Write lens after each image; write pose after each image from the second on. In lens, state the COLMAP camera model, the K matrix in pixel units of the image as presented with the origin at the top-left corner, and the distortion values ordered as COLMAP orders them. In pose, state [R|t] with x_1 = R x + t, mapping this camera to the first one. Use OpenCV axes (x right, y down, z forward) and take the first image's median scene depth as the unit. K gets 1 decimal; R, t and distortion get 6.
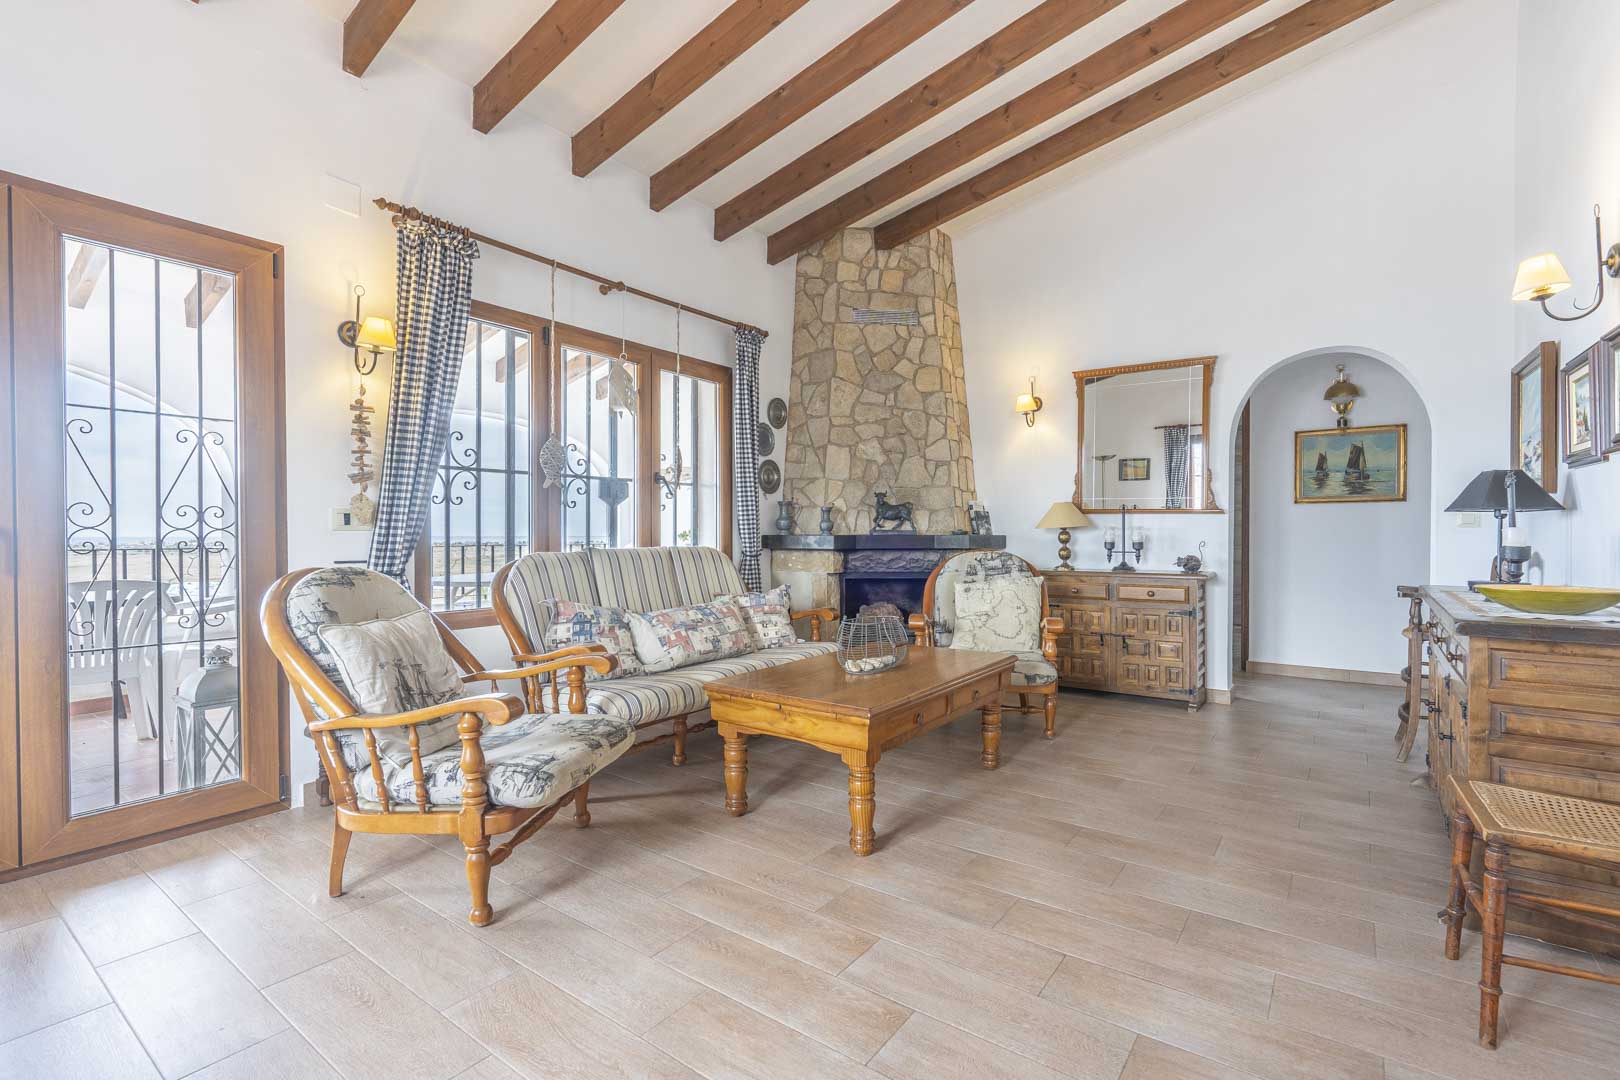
lens RADIAL K [[737.6, 0, 809.6], [0, 737.6, 536.8], [0, 0, 1]] dist [0.007925, -0.001100]
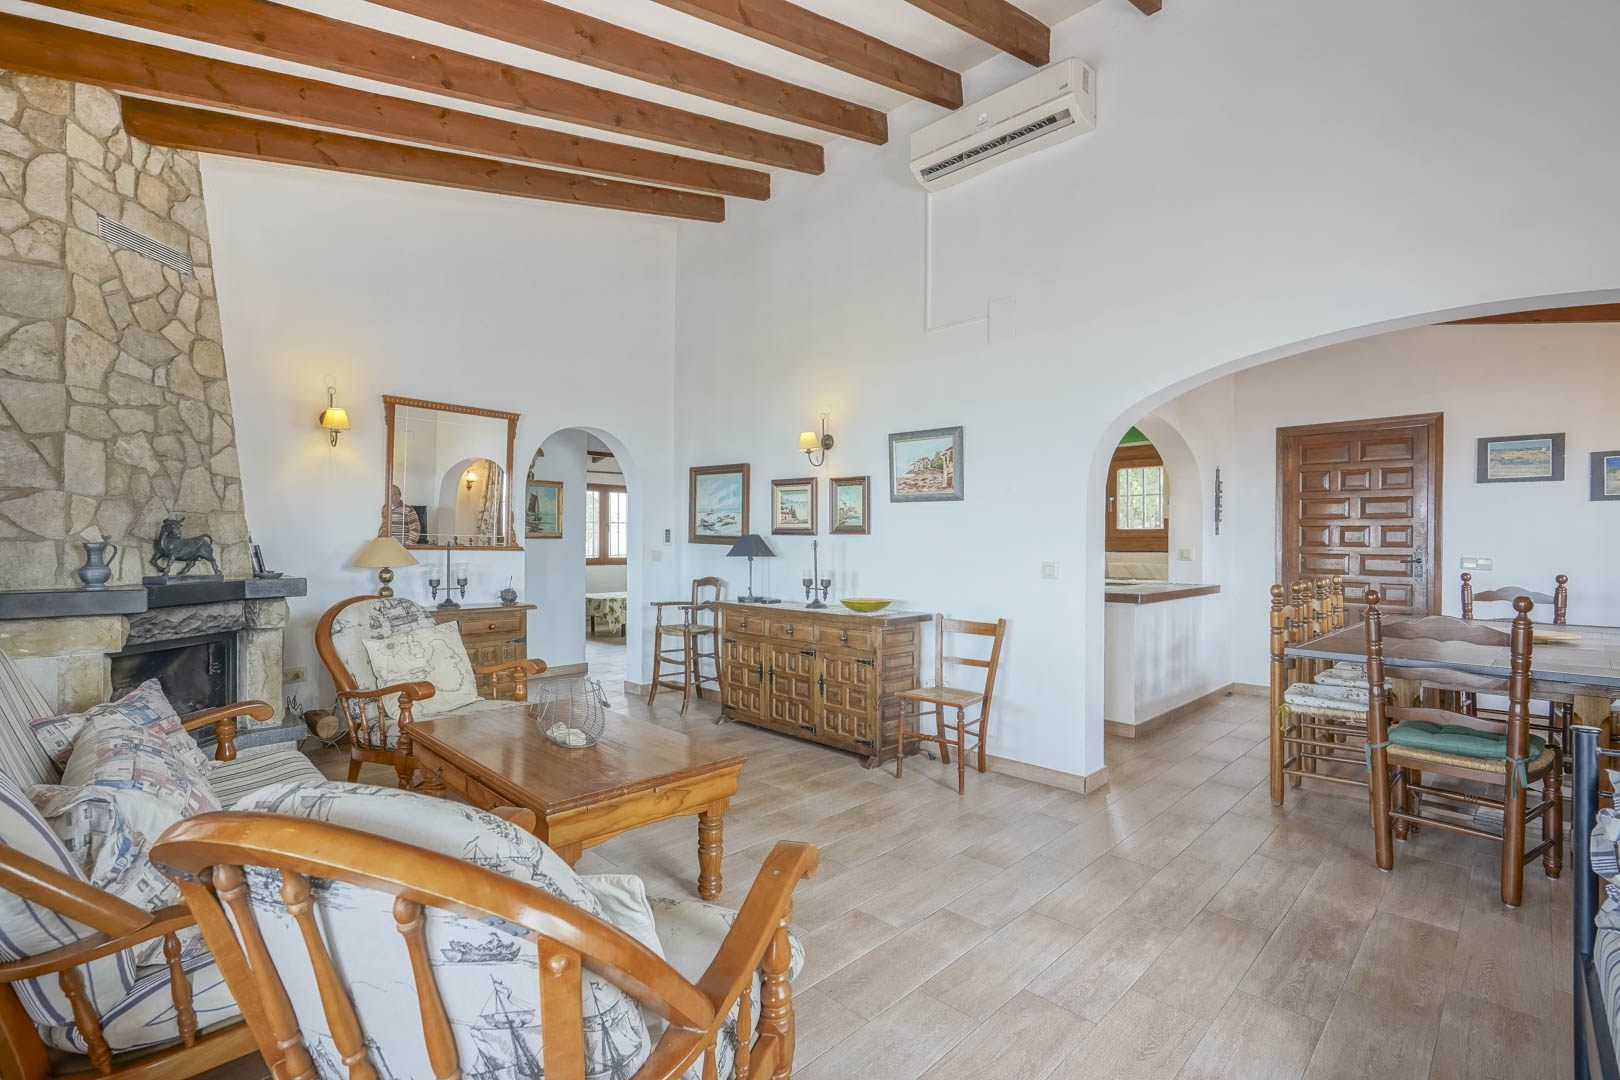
lens RADIAL K [[737.6, 0, 804.3], [0, 737.6, 545.7], [0, 0, 1]] dist [0.007925, -0.001100]
pose [[0.163138, -0.002736, 0.986599, -0.454545], [0.000714, 0.999996, 0.002655, -0.037475], [-0.986603, 0.000271, 0.163139, 0.331415]]
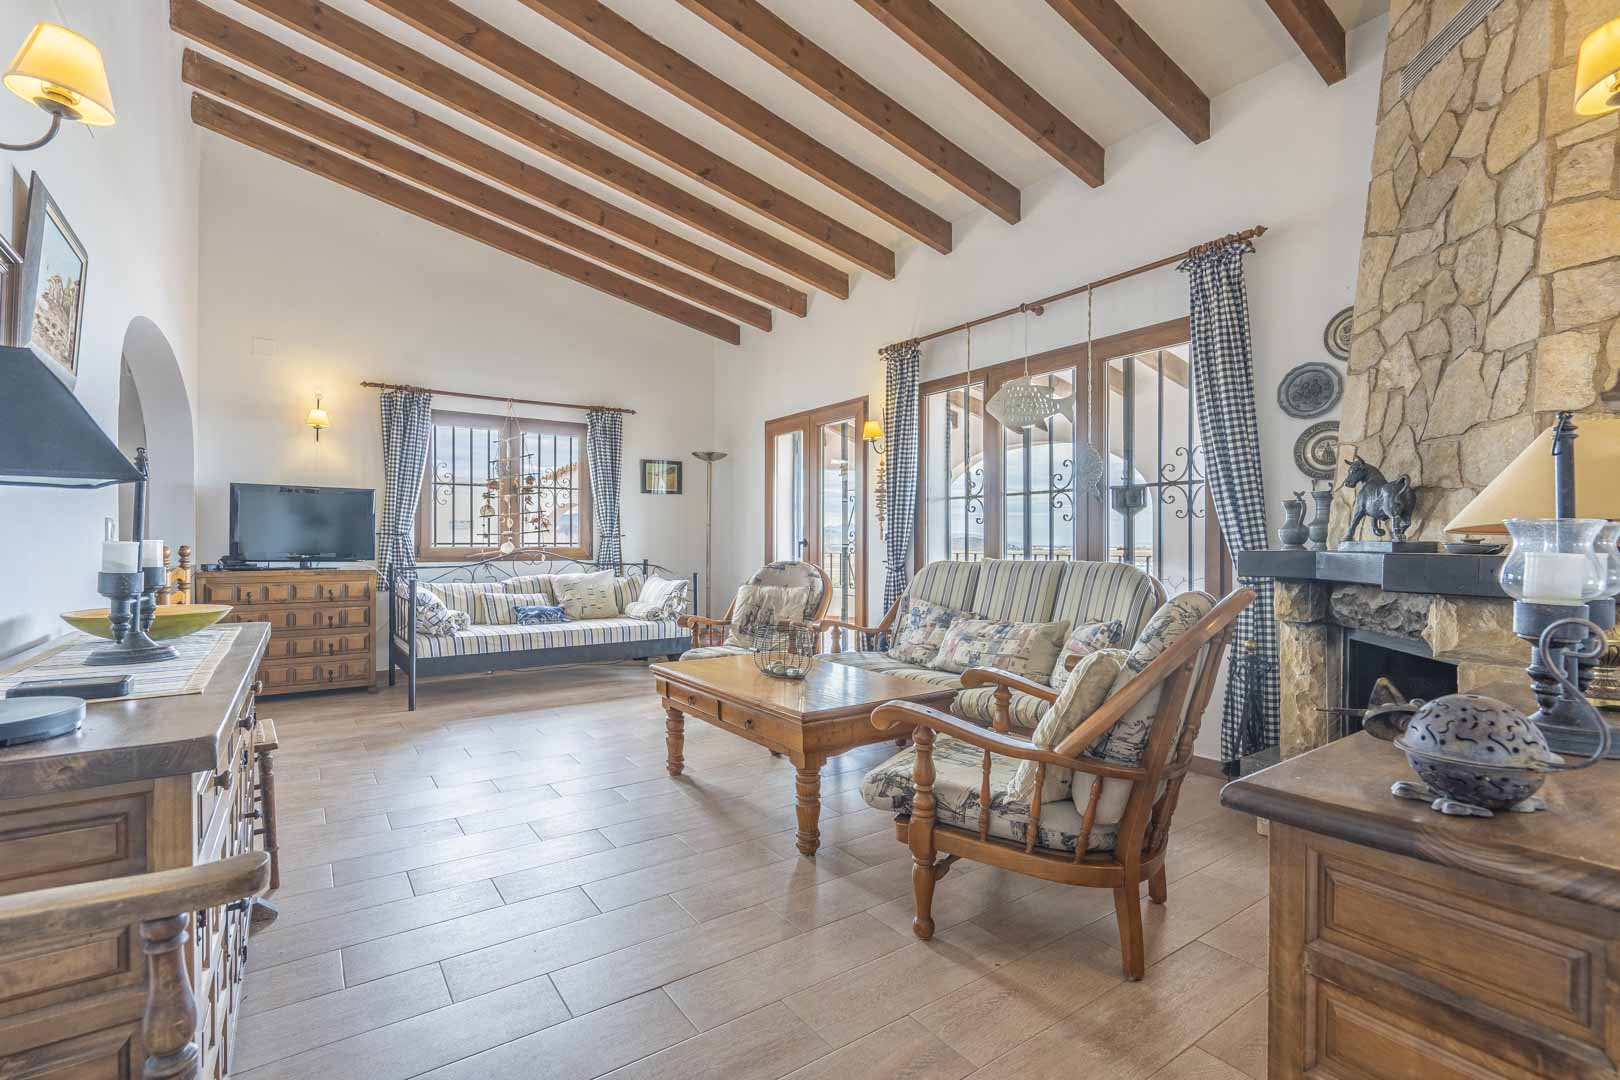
lens RADIAL K [[737.6, 0, 818.5], [0, 737.6, 539.5], [0, 0, 1]] dist [0.007925, -0.001100]
pose [[-0.311819, -0.011622, -0.950071, 0.630765], [-0.022022, 0.999745, -0.005002, -0.000235], [0.949886, 0.019363, -0.311995, 0.808812]]
